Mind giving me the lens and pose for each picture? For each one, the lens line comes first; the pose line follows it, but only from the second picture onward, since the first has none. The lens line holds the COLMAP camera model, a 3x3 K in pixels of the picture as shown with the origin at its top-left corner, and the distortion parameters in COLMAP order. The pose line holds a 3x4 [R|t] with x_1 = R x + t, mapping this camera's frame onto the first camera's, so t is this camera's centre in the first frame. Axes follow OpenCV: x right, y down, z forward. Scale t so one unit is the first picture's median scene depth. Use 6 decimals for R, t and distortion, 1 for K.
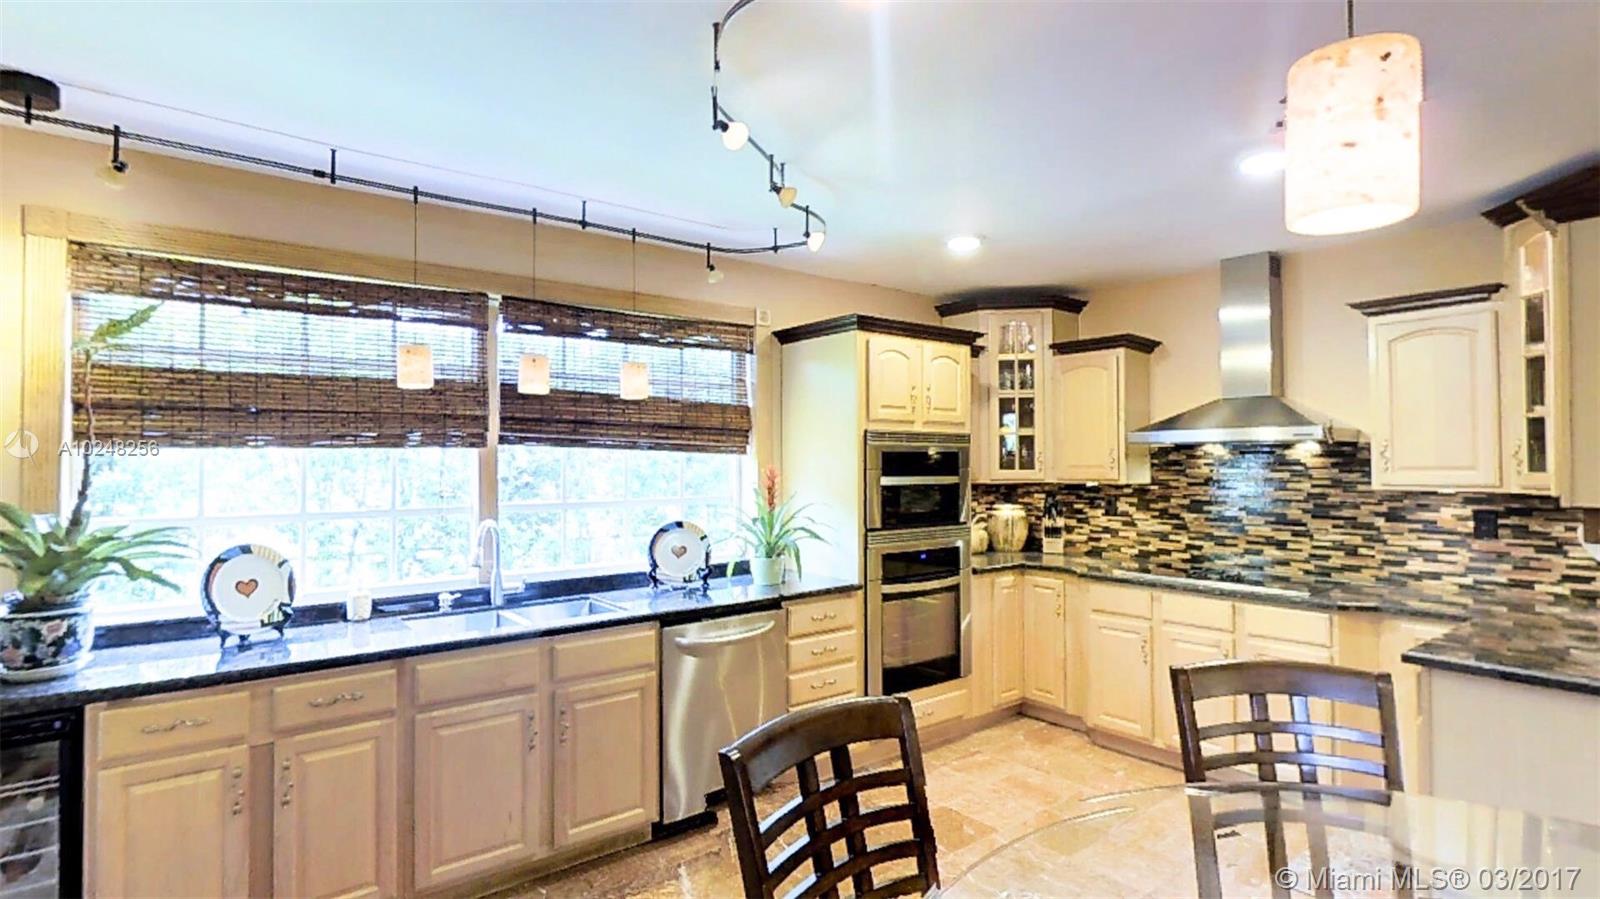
lens RADIAL K [[766.4, 0, 800.0], [0, 766.4, 449.5], [0, 0, 1]] dist [-0.000702, -0.000063]
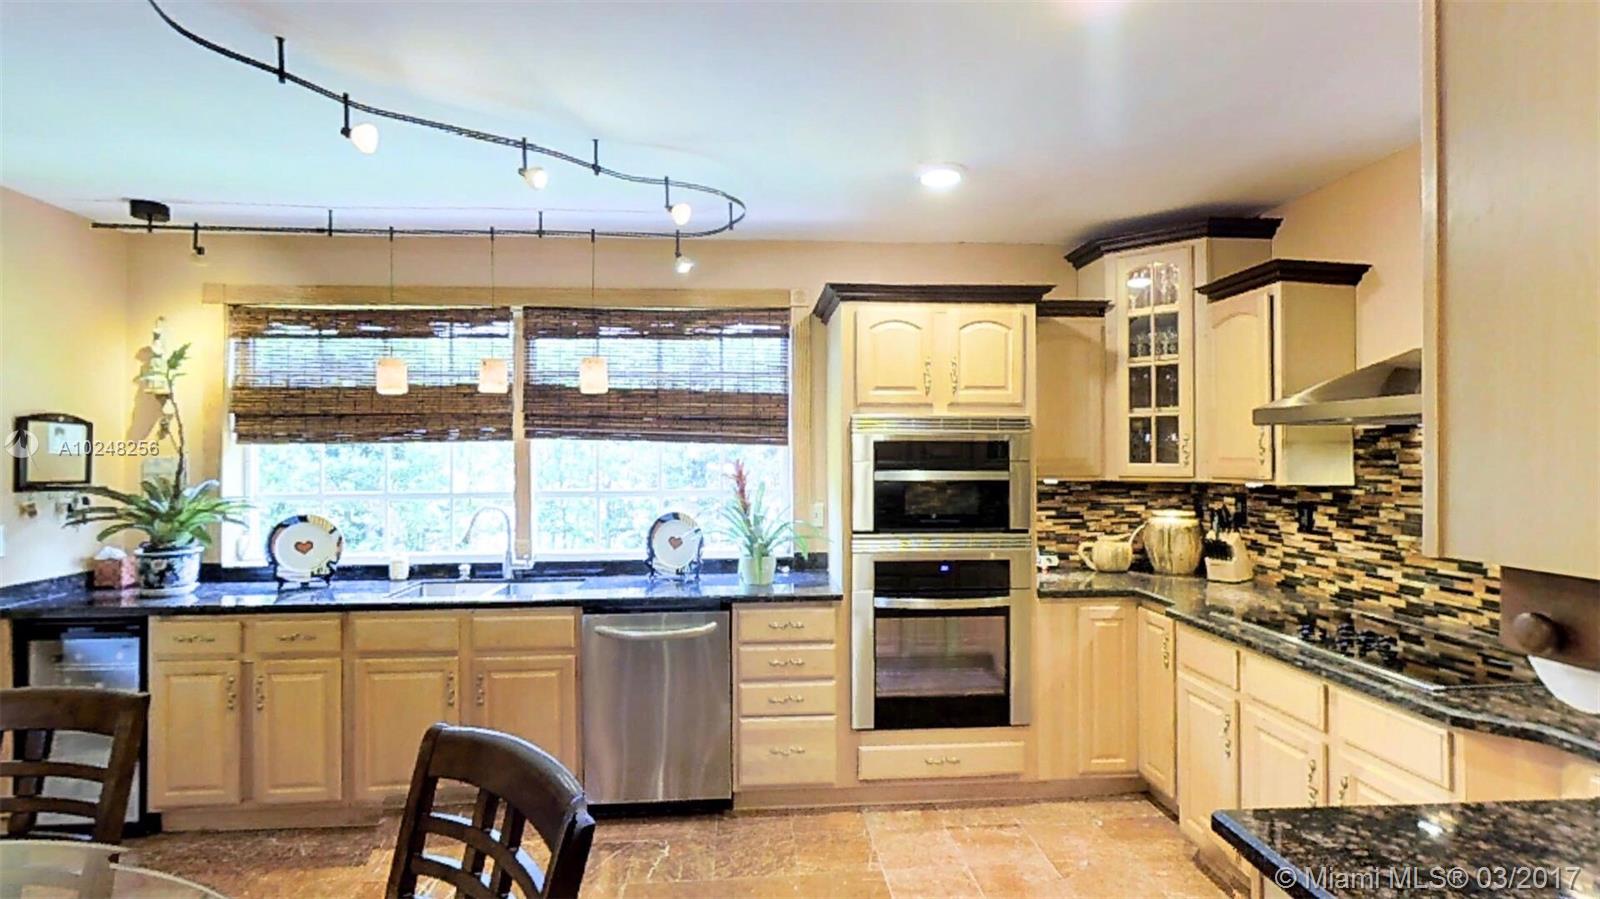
lens RADIAL K [[766.4, 0, 800.0], [0, 766.4, 449.5], [0, 0, 1]] dist [-0.000702, -0.000063]
pose [[0.833847, -0.003762, -0.551983, 0.497540], [0.010192, 0.999911, 0.008581, 0.003884], [0.551901, -0.012781, 0.833811, 0.239332]]
